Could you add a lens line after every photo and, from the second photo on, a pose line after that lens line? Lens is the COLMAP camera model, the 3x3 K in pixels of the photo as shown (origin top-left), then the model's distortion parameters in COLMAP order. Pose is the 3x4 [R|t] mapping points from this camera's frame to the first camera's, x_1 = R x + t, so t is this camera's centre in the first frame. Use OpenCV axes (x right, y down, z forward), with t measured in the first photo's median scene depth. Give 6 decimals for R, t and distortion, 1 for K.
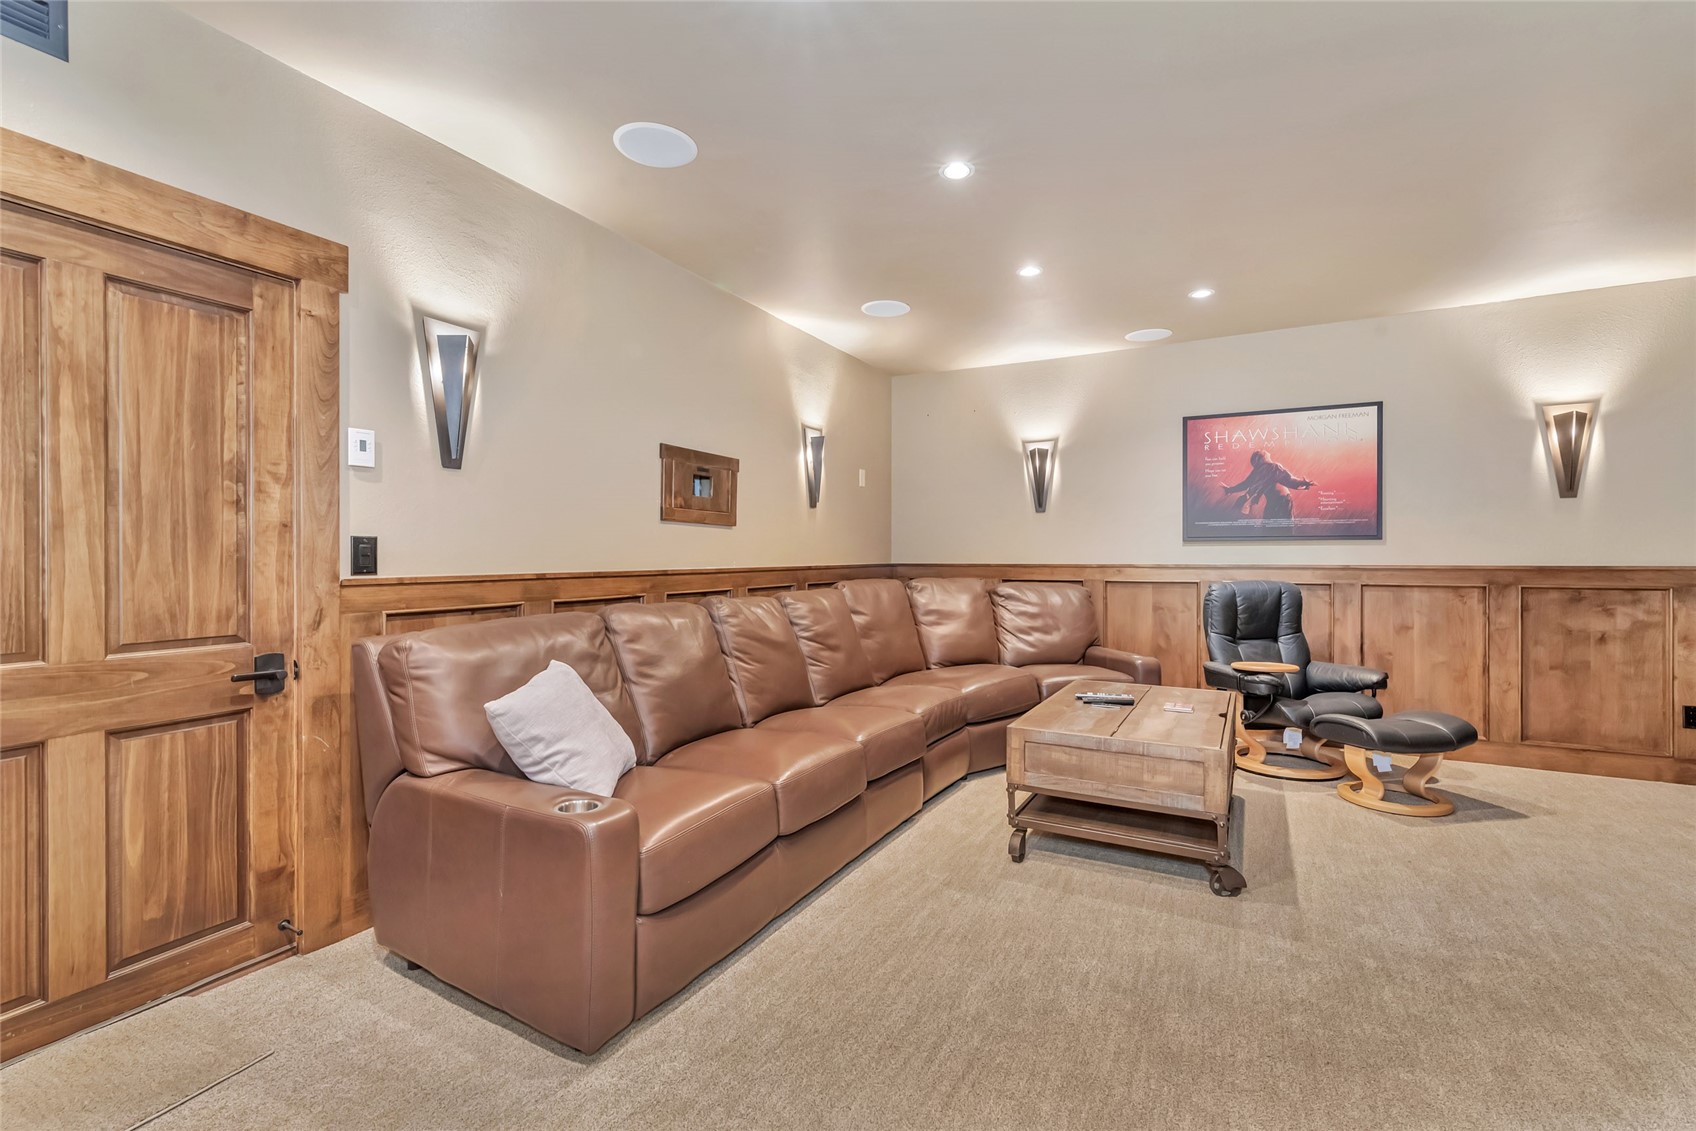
lens RADIAL K [[742.9, 0, 852.6], [0, 742.9, 554.8], [0, 0, 1]] dist [0.000663, 0.000292]
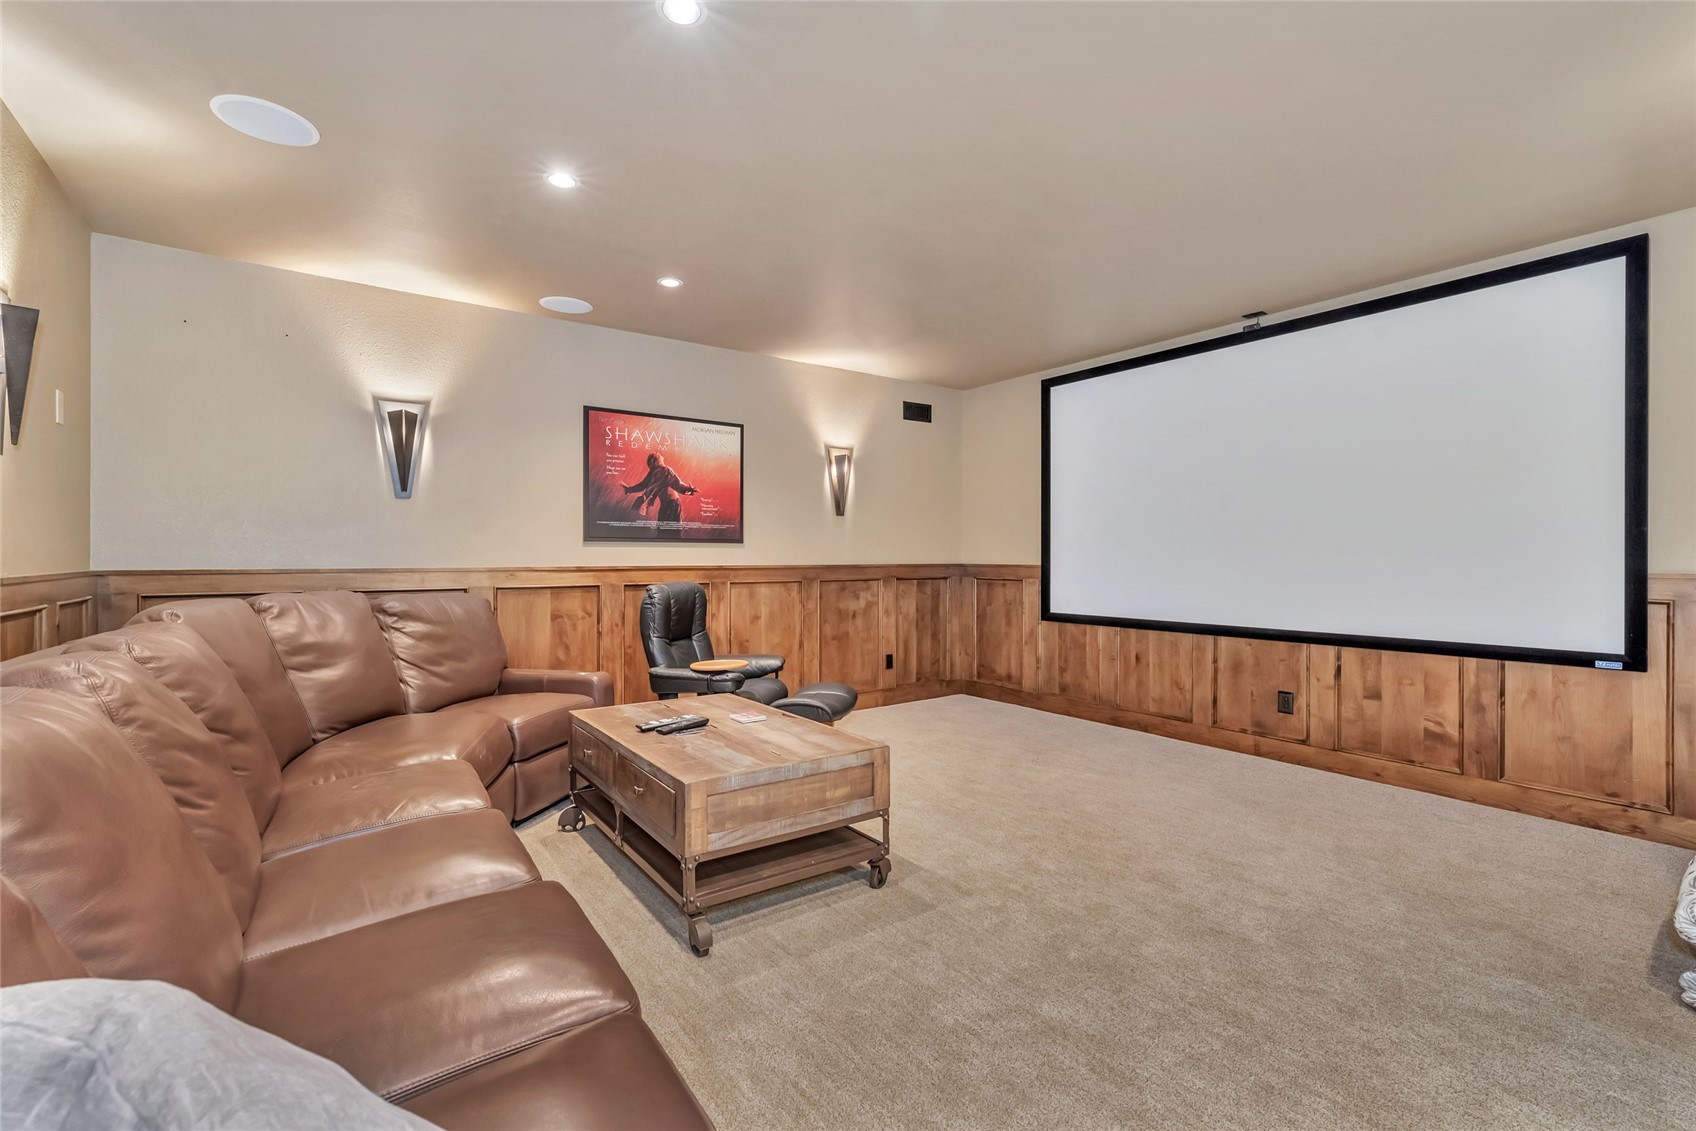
lens RADIAL K [[742.9, 0, 852.6], [0, 742.9, 554.8], [0, 0, 1]] dist [0.000663, 0.000292]
pose [[0.443891, 0.003608, 0.896073, -0.251687], [-0.001823, 0.999993, -0.003123, 0.000807], [-0.896079, -0.000247, 0.443895, 0.327909]]
